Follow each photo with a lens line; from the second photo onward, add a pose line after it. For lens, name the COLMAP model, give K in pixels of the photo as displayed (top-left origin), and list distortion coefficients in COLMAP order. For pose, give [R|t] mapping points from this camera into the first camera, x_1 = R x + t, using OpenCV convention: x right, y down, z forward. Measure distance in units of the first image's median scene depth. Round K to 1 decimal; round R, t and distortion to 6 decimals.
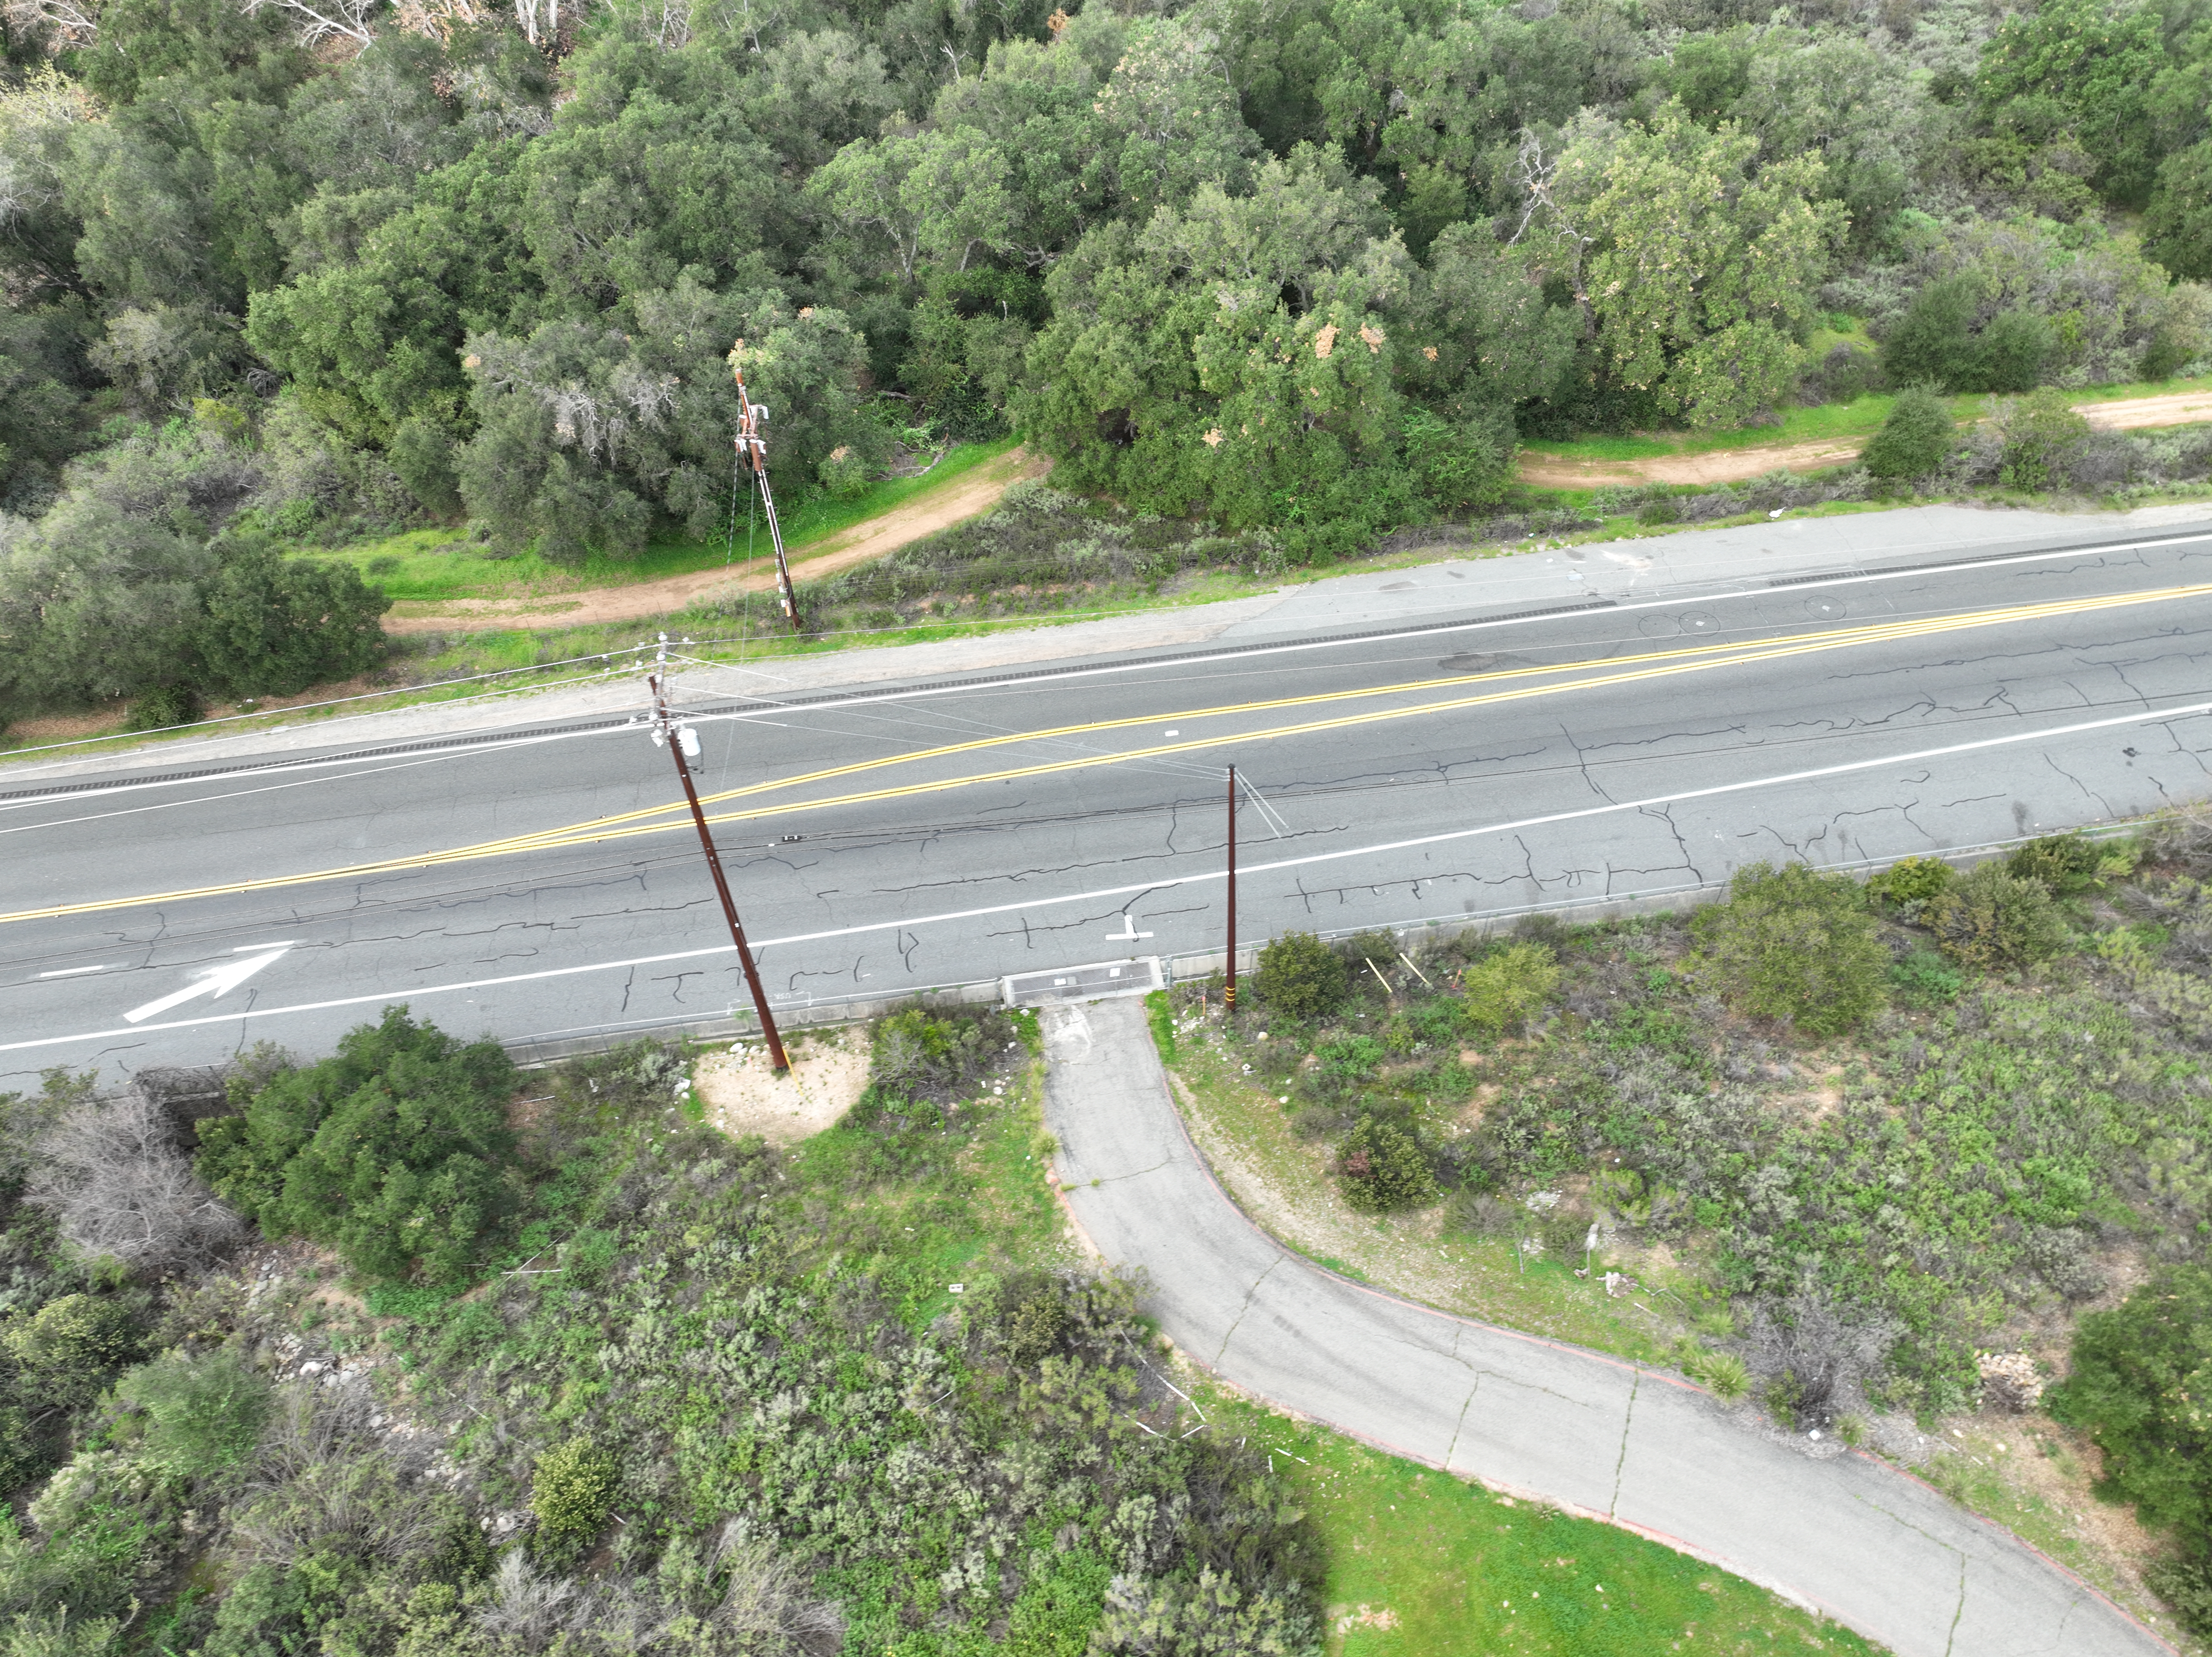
lens RADIAL K [[1530.9, 0, 1106.0], [0, 1530.9, 828.5], [0, 0, 1]] dist [0.011625, 0.006597]
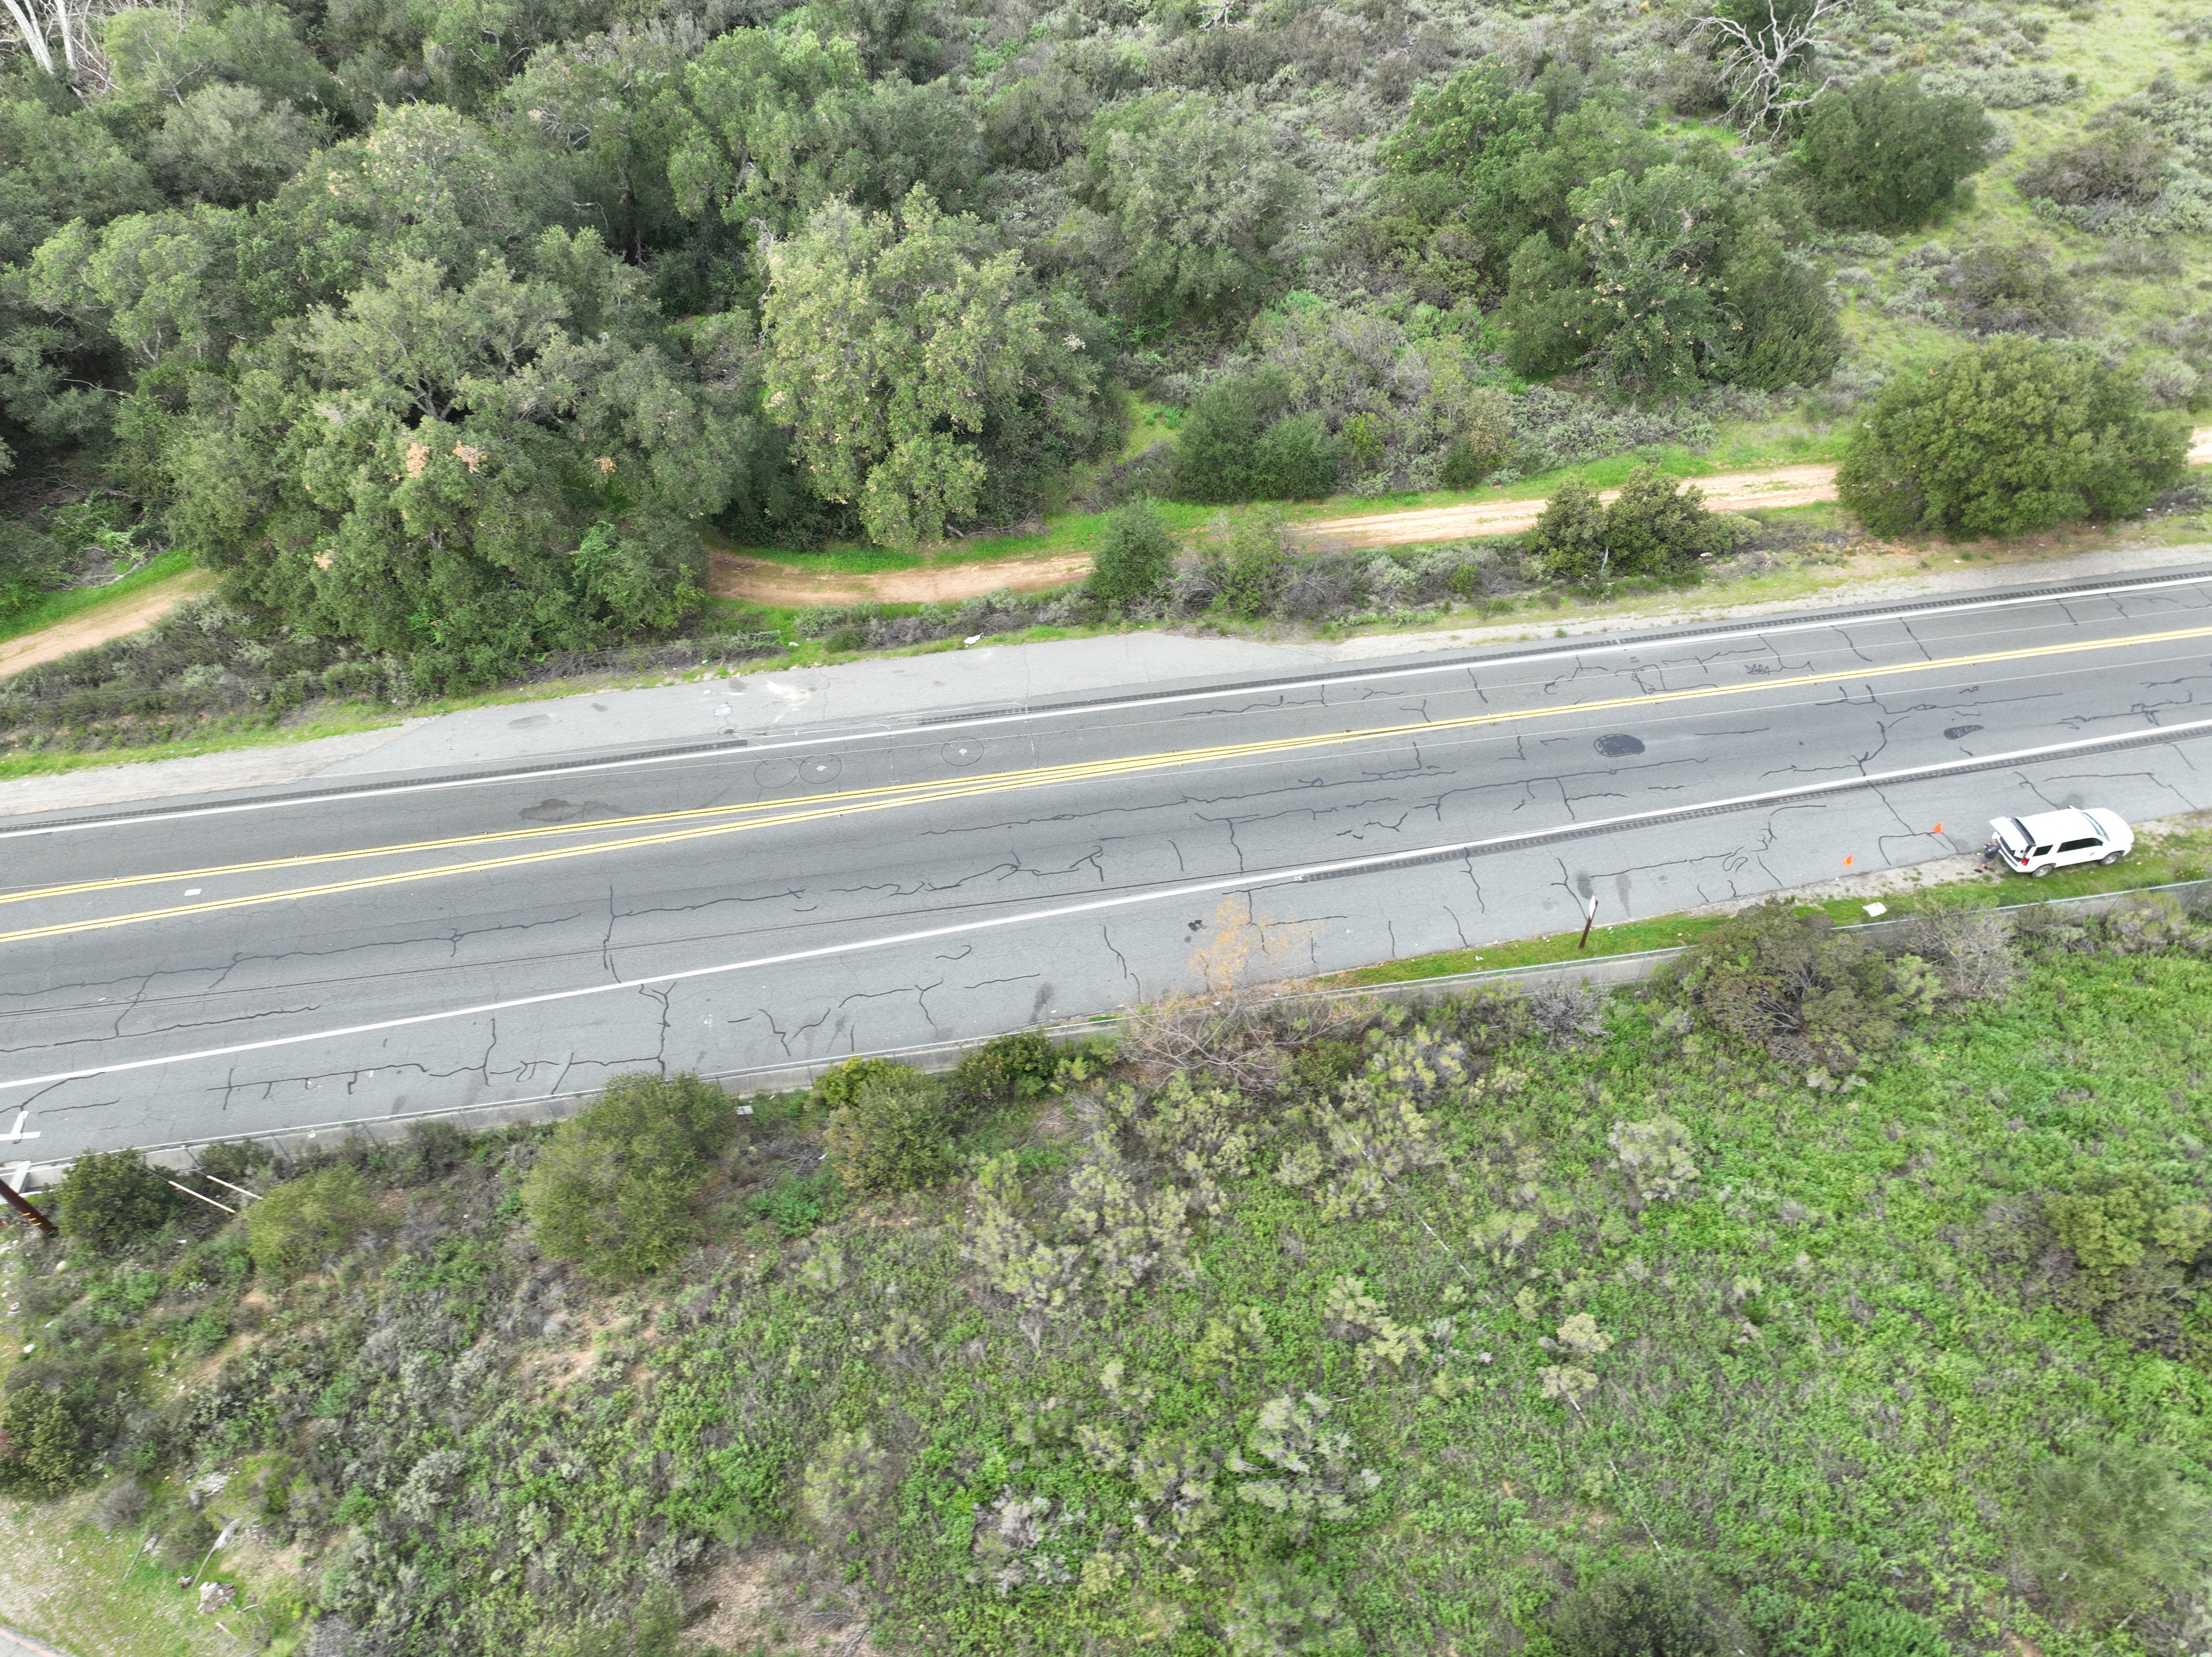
lens RADIAL K [[1544.7, 0, 1106.0], [0, 1544.7, 828.5], [0, 0, 1]] dist [0.002922, 0.022438]
pose [[0.999960, 0.005293, -0.007180, 0.541394], [-0.005323, 0.999977, -0.004153, -0.090412], [0.007158, 0.004191, 0.999966, 0.069973]]
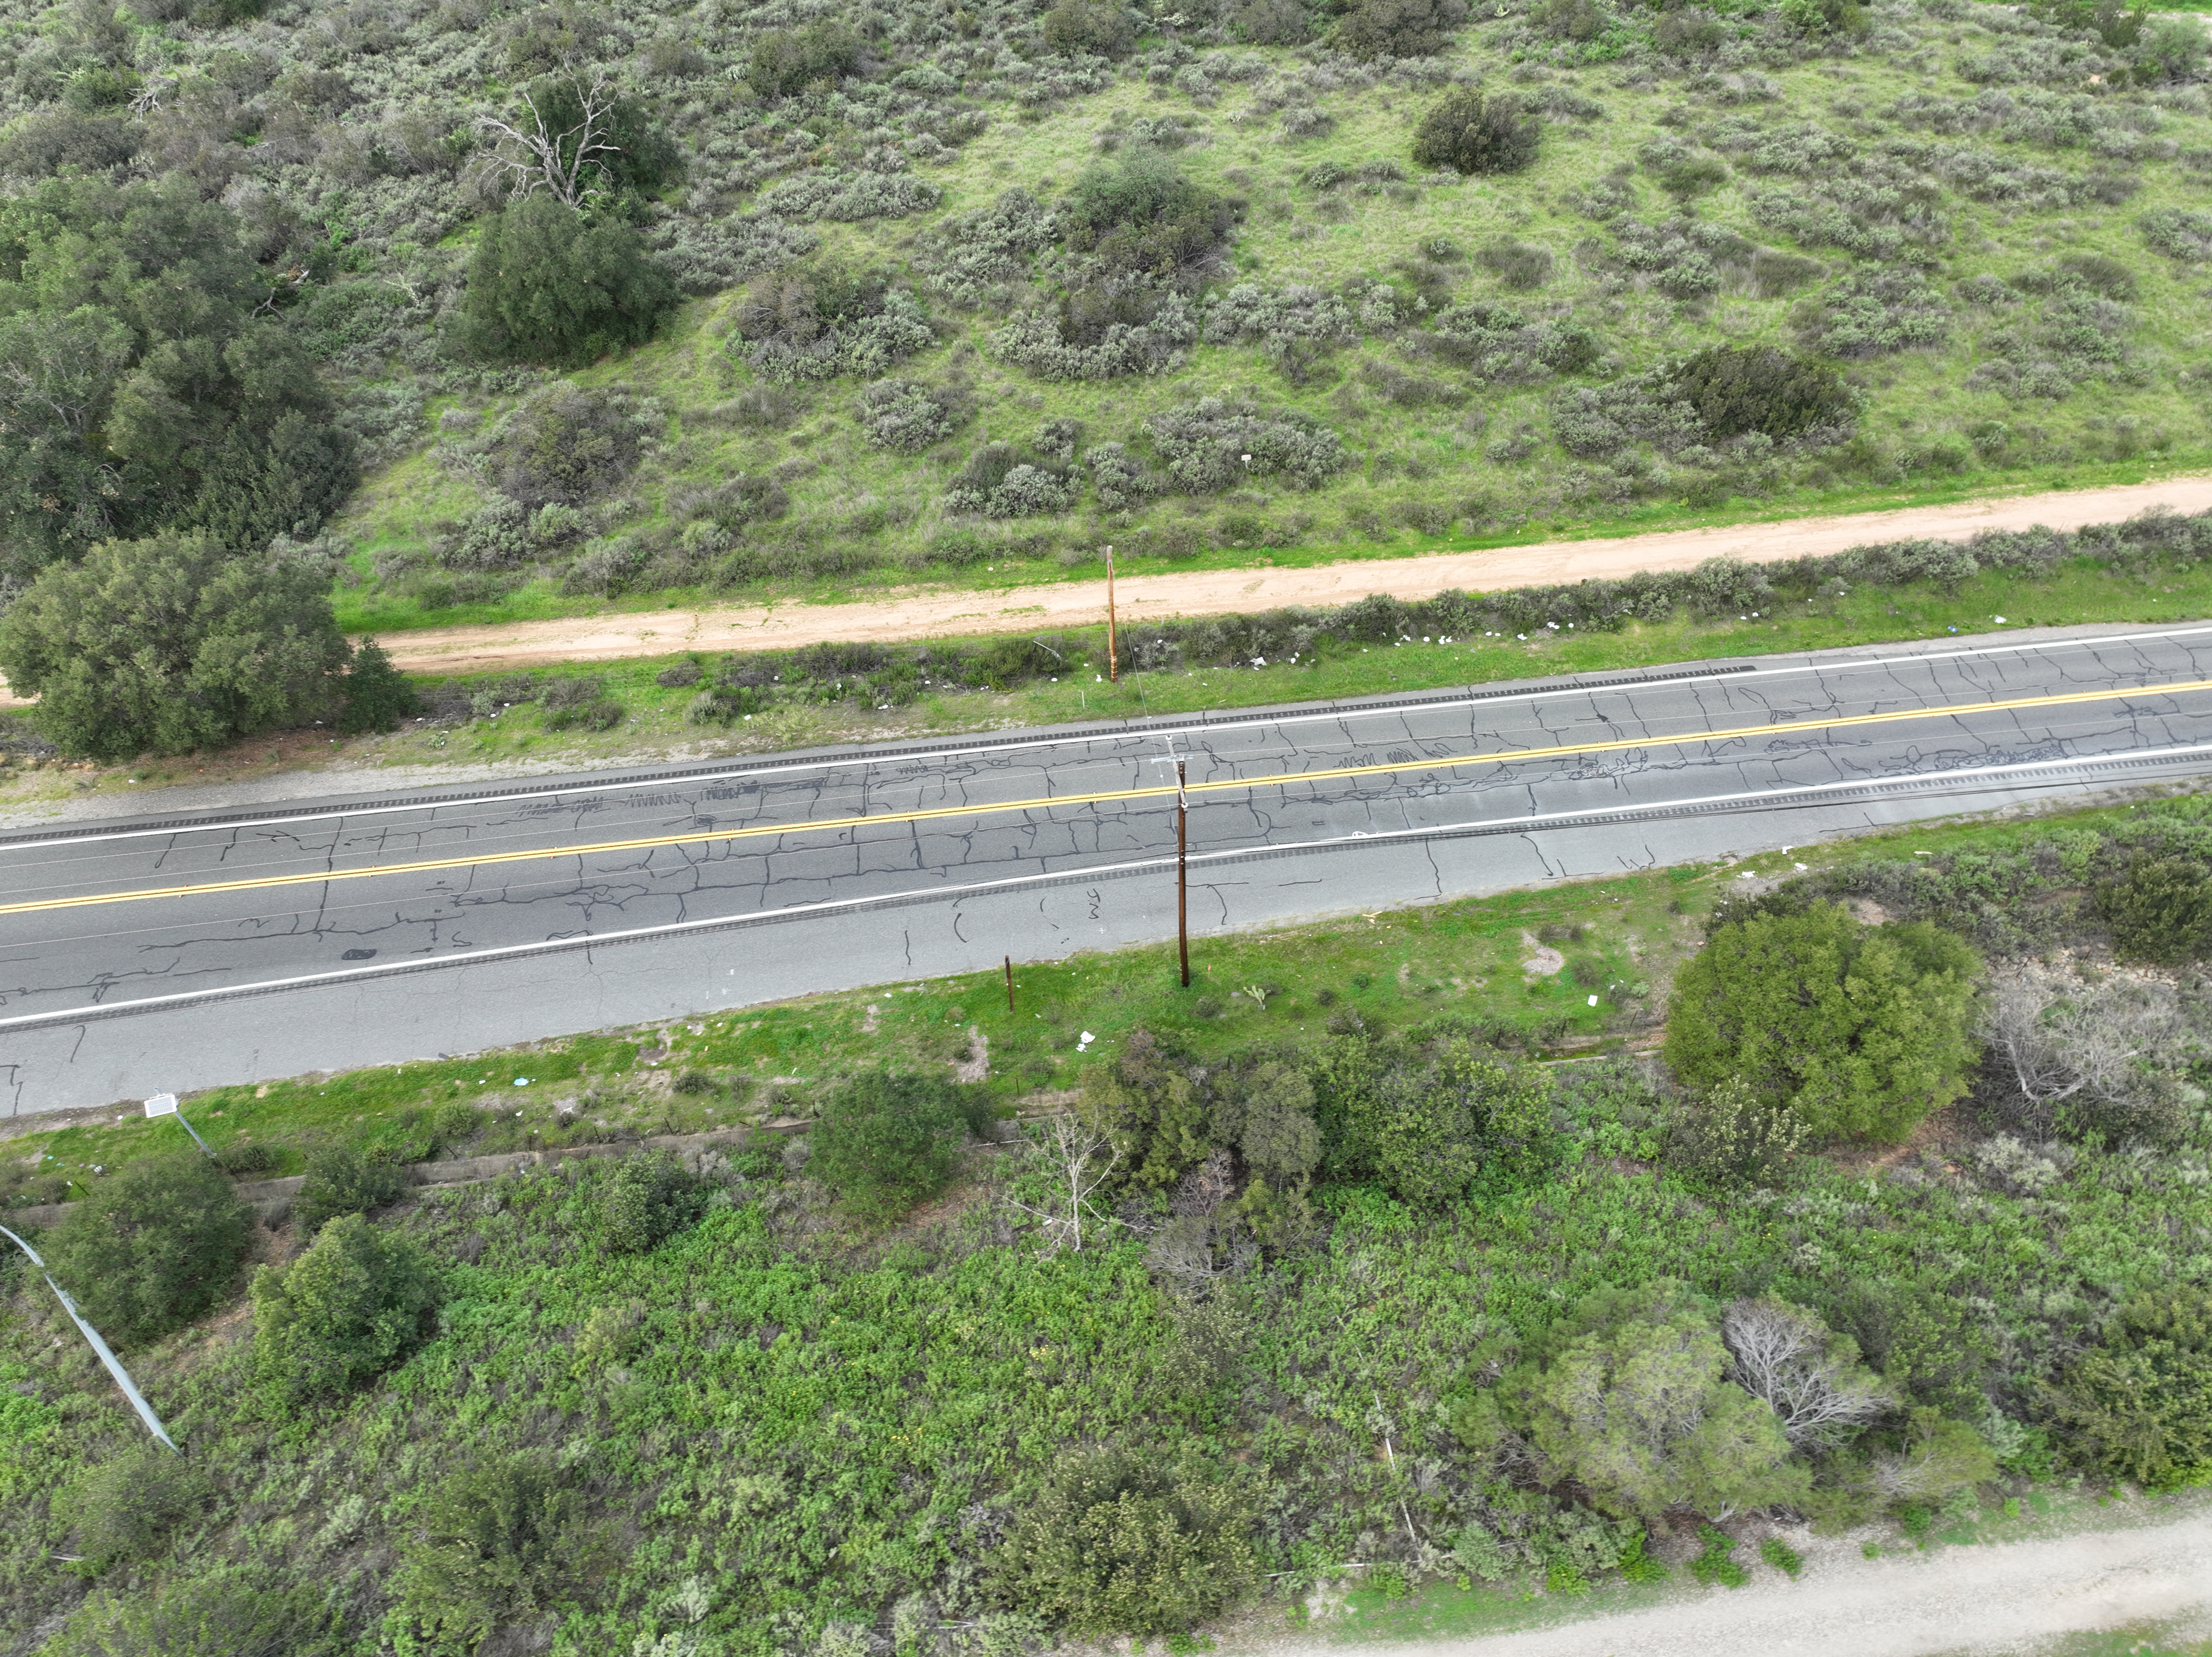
lens RADIAL K [[1544.7, 0, 1106.0], [0, 1544.7, 828.5], [0, 0, 1]] dist [0.002922, 0.022438]
pose [[0.999184, 0.023528, -0.032822, 1.663051], [-0.023618, 0.999718, -0.002373, -0.253092], [0.032756, 0.003146, 0.999458, 0.203478]]
